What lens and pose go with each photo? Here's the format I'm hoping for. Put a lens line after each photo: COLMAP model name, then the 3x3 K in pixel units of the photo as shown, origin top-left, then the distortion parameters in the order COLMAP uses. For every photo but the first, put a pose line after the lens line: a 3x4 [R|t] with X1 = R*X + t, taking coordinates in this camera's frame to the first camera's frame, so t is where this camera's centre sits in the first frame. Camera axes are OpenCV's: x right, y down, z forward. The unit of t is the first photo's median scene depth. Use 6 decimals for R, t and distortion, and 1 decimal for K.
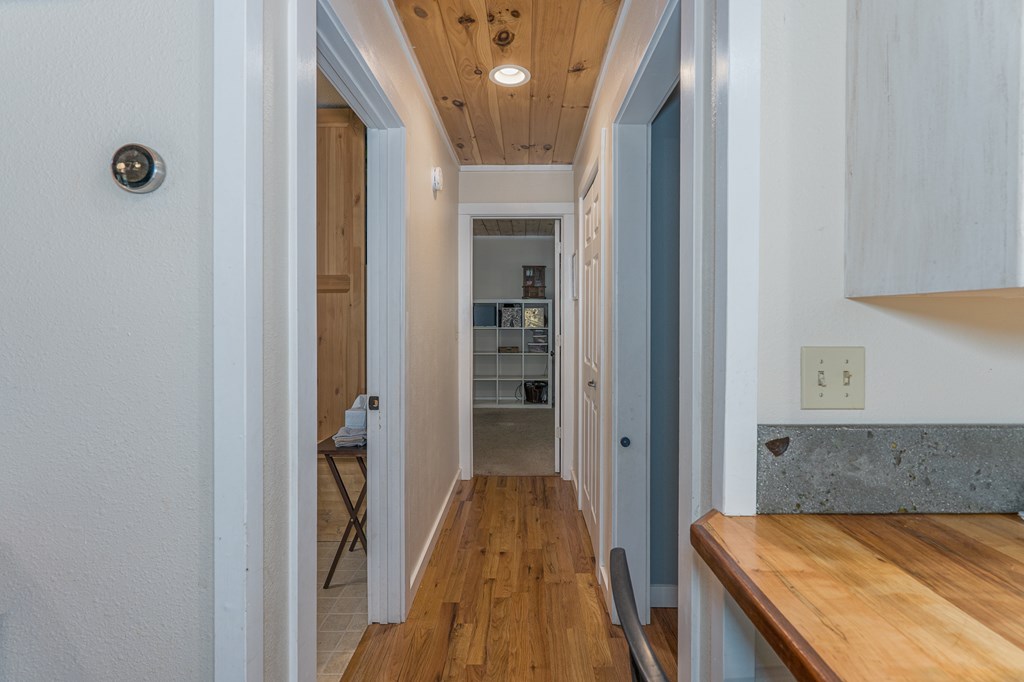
lens RADIAL K [[466.8, 0, 514.1], [0, 466.8, 334.0], [0, 0, 1]] dist [-0.001885, 0.000972]
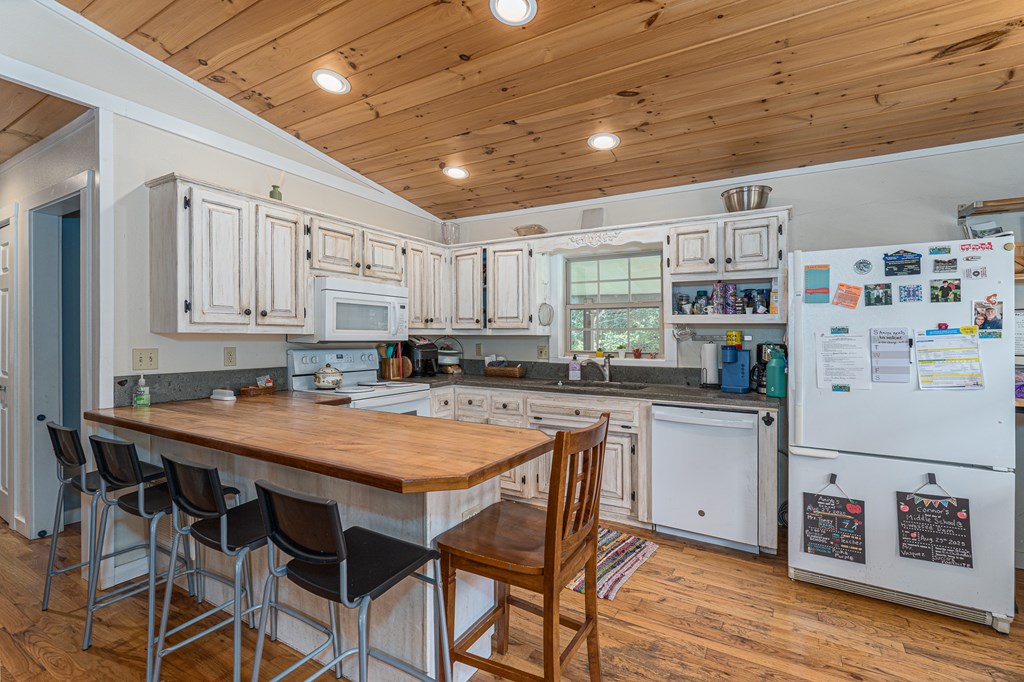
lens RADIAL K [[466.8, 0, 515.3], [0, 466.8, 332.8], [0, 0, 1]] dist [-0.001885, 0.000972]
pose [[0.482938, 0.006863, 0.875628, -0.805645], [0.023354, 0.999513, -0.020715, 0.039254], [-0.875343, 0.030454, 0.482542, -2.550919]]
